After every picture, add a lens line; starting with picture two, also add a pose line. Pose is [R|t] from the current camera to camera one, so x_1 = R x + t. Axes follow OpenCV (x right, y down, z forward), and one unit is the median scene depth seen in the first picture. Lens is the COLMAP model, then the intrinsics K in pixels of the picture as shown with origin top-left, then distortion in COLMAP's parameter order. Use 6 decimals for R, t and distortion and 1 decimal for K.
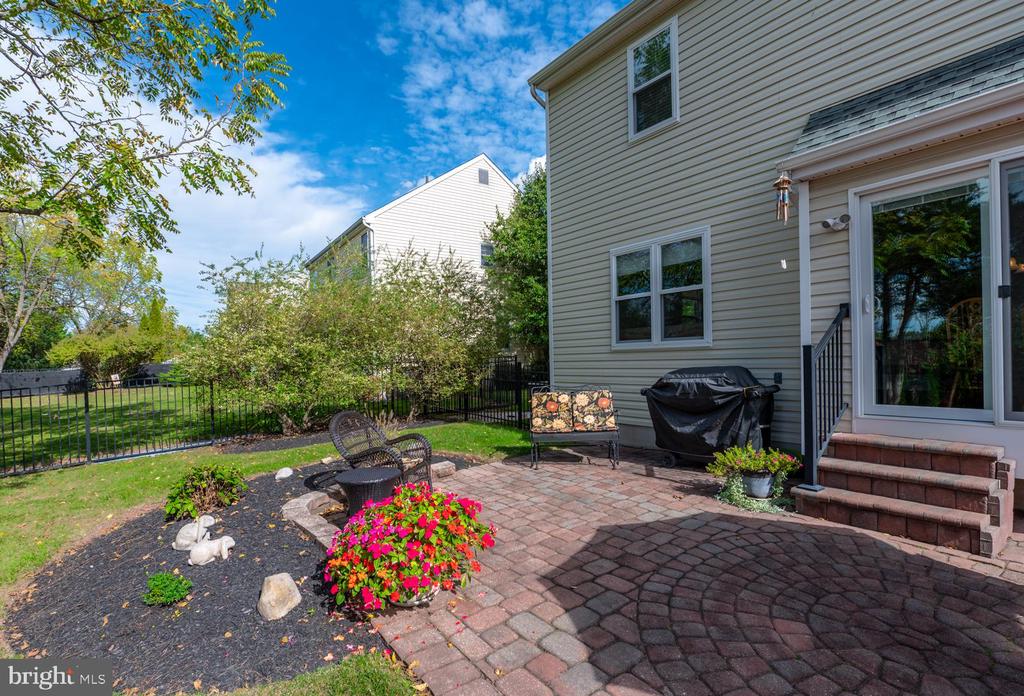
lens RADIAL K [[503.0, 0, 512.0], [0, 503.0, 348.0], [0, 0, 1]] dist [0.024183, 0.000085]
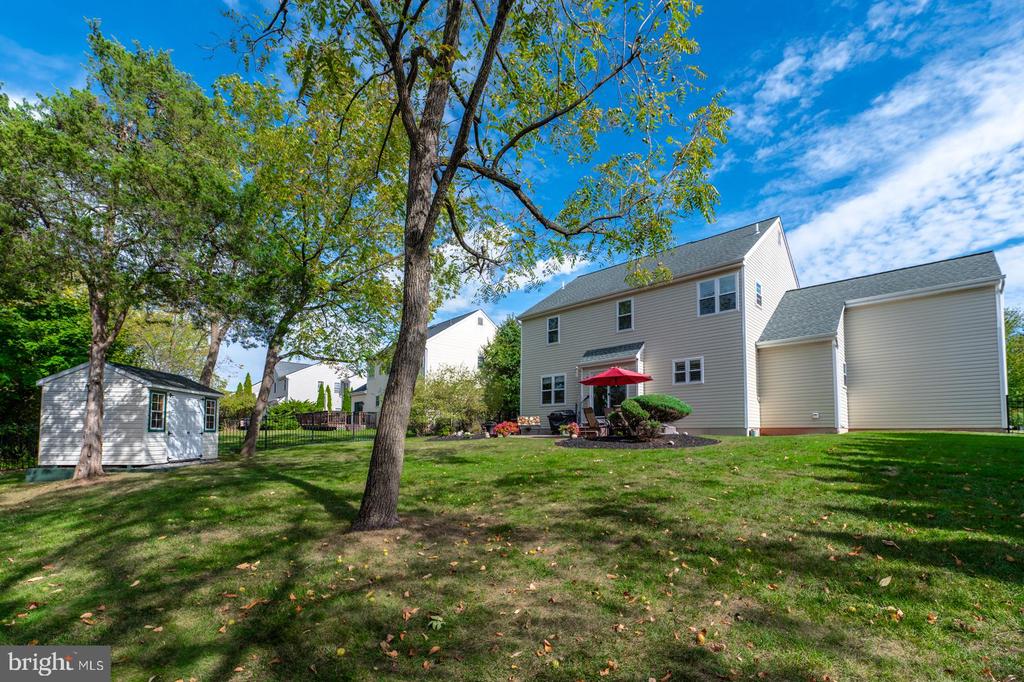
lens RADIAL K [[413.7, 0, 512.0], [0, 413.7, 341.0], [0, 0, 1]] dist [-0.000051, -0.000003]
pose [[0.993469, 0.056144, 0.099333, -0.313273], [-0.035965, 0.980271, -0.194359, 0.131181], [-0.108285, 0.189517, 0.975888, -1.909120]]
